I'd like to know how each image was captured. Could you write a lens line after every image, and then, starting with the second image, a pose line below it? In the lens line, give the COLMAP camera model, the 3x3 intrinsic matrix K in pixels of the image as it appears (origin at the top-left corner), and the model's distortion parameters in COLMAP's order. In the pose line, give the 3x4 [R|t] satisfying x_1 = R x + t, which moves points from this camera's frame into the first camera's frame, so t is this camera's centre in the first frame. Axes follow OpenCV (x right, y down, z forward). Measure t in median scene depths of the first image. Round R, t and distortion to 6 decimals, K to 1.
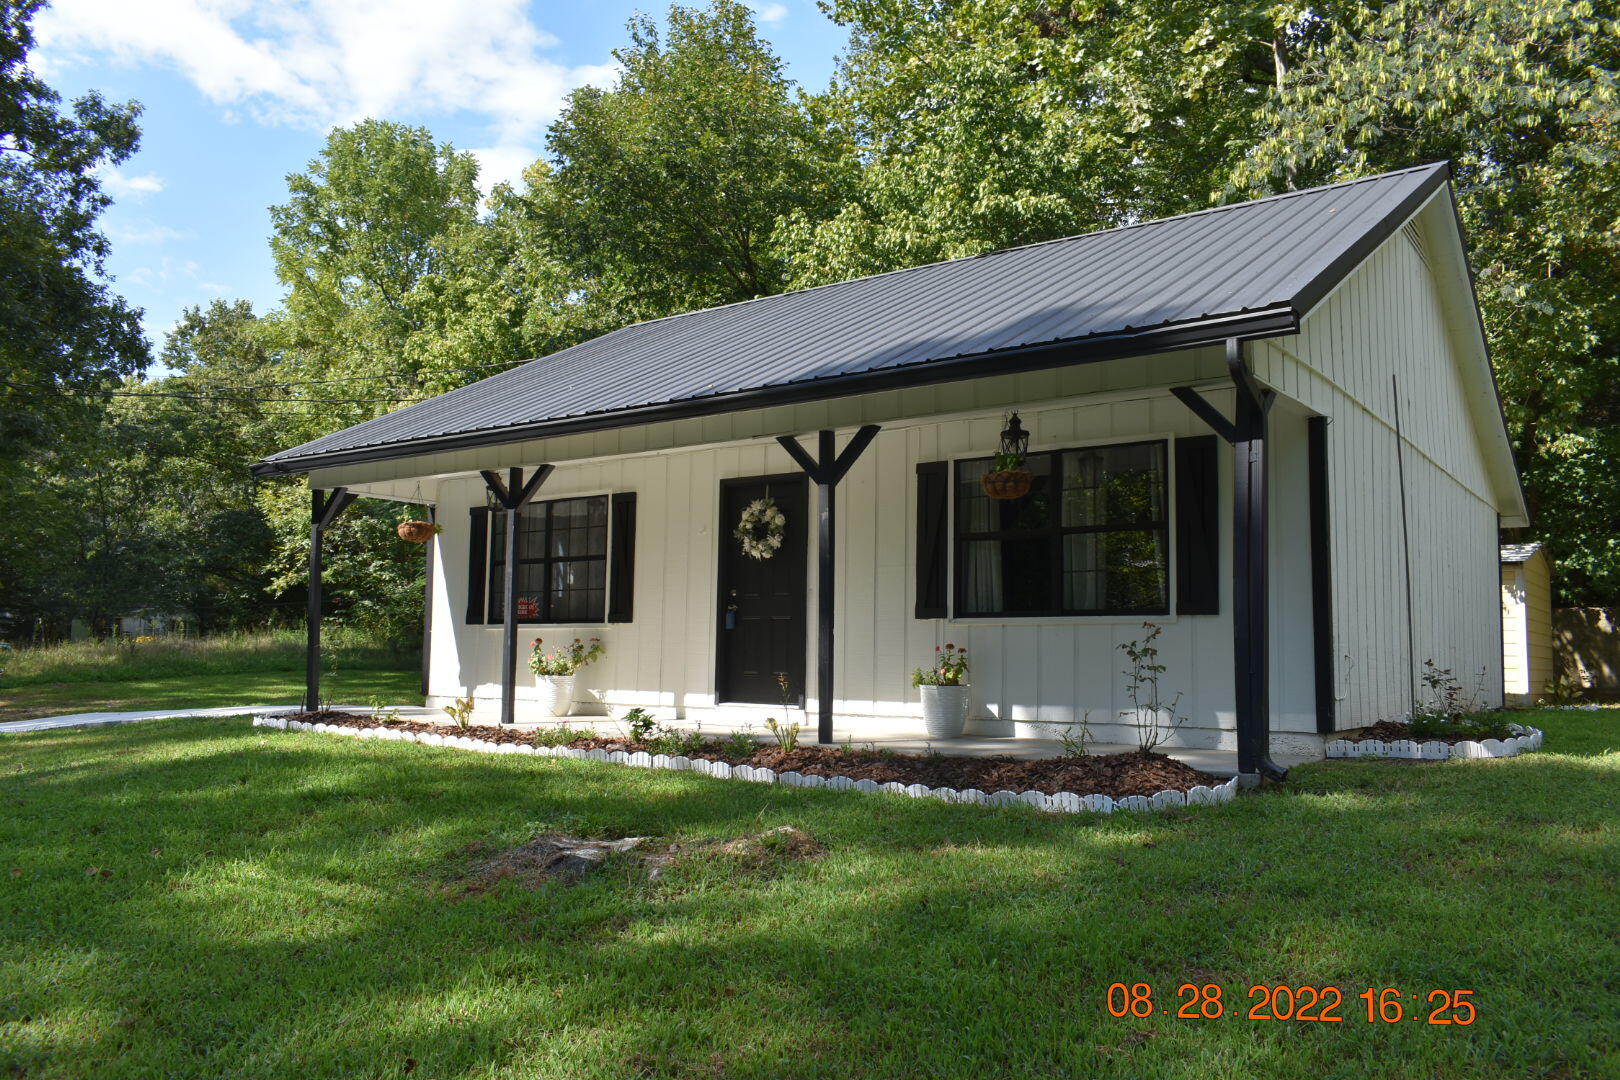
lens RADIAL K [[1255.5, 0, 810.0], [0, 1255.5, 540.0], [0, 0, 1]] dist [-0.000742, 0.001916]
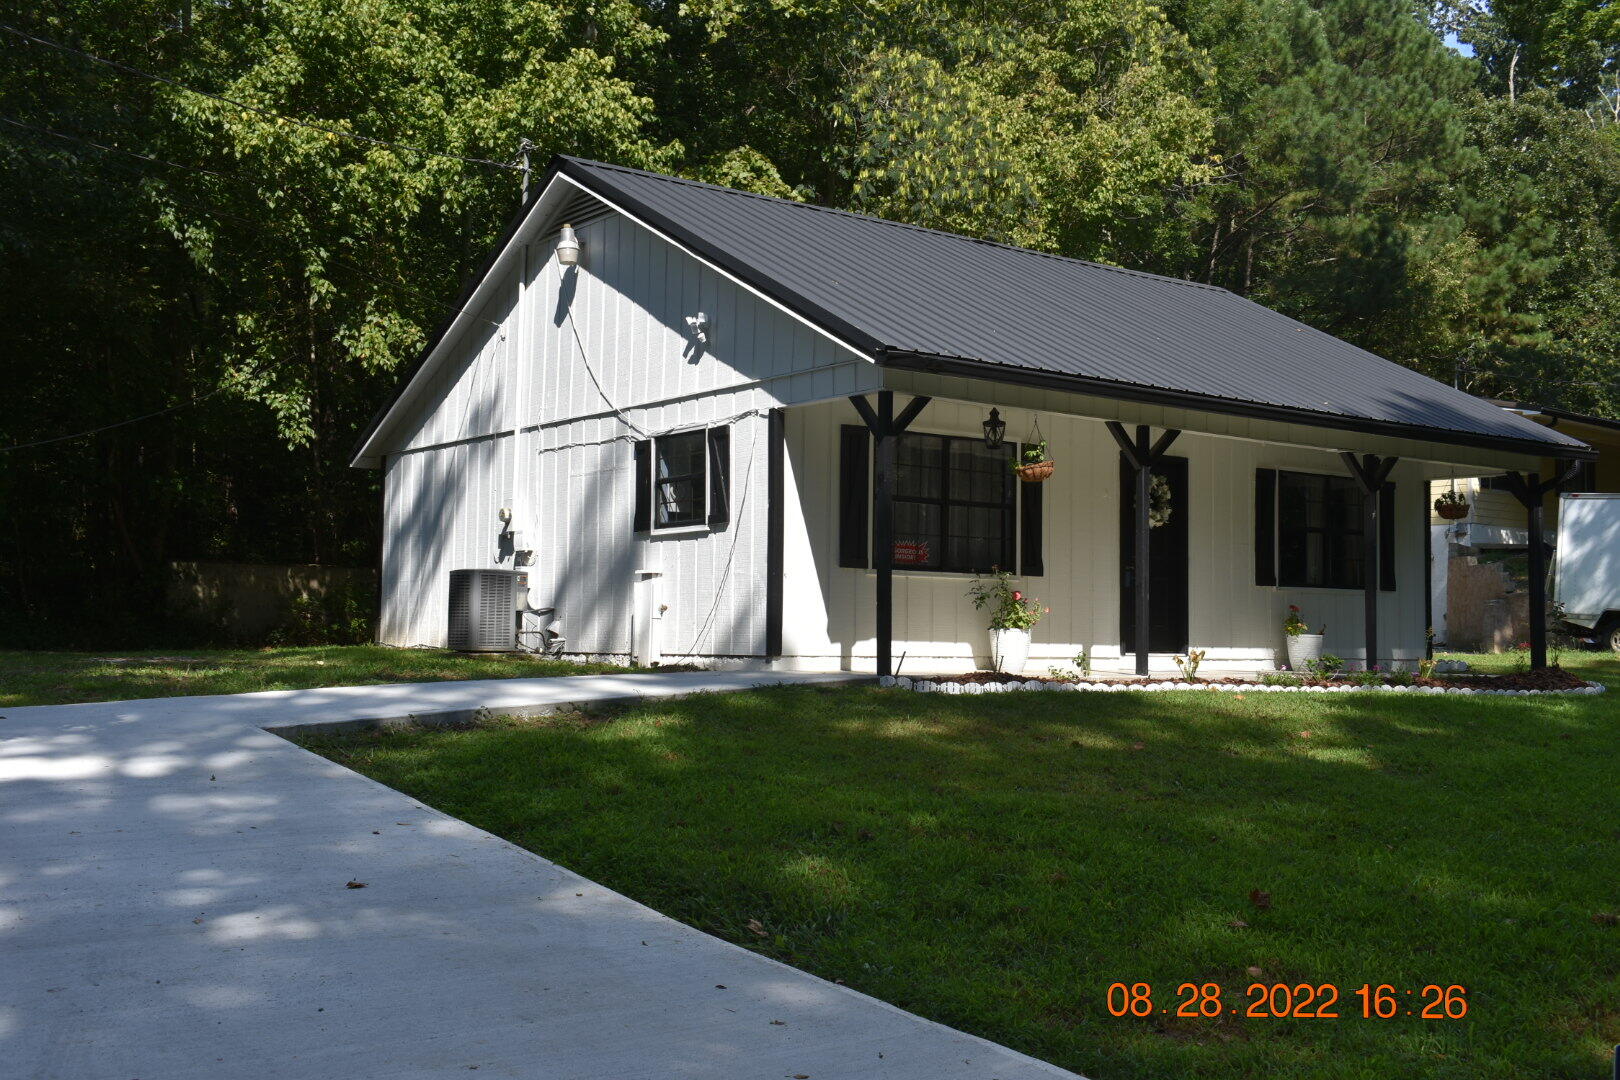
lens RADIAL K [[1790.4, 0, 810.0], [0, 1790.4, 540.0], [0, 0, 1]] dist [-0.015467, -0.039802]
pose [[0.286414, 0.045114, 0.957043, -1.636286], [-0.102950, 0.994557, -0.016073, 0.082570], [-0.952559, -0.093924, 0.289499, 0.798613]]
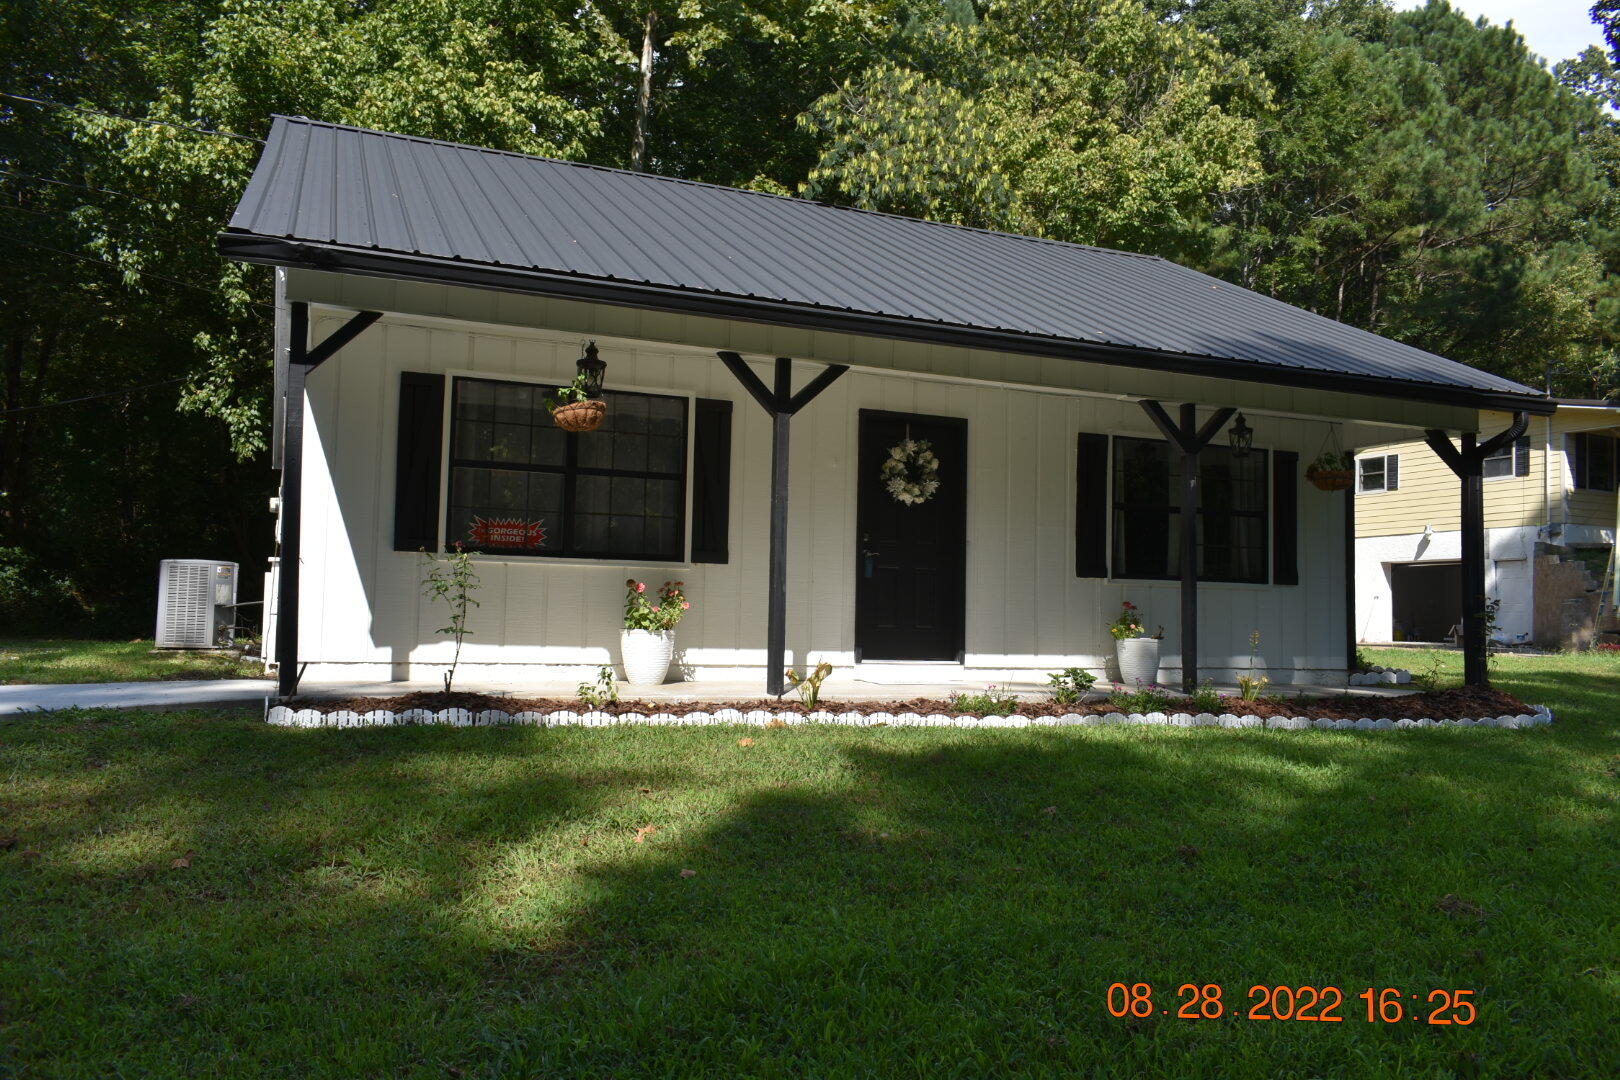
lens RADIAL K [[1277.7, 0, 810.0], [0, 1277.7, 540.0], [0, 0, 1]] dist [-0.032764, 0.014580]
pose [[0.517210, 0.055035, 0.854087, -0.847539], [-0.096701, 0.995298, -0.005574, 0.052186], [-0.850378, -0.079708, 0.520100, 0.555315]]
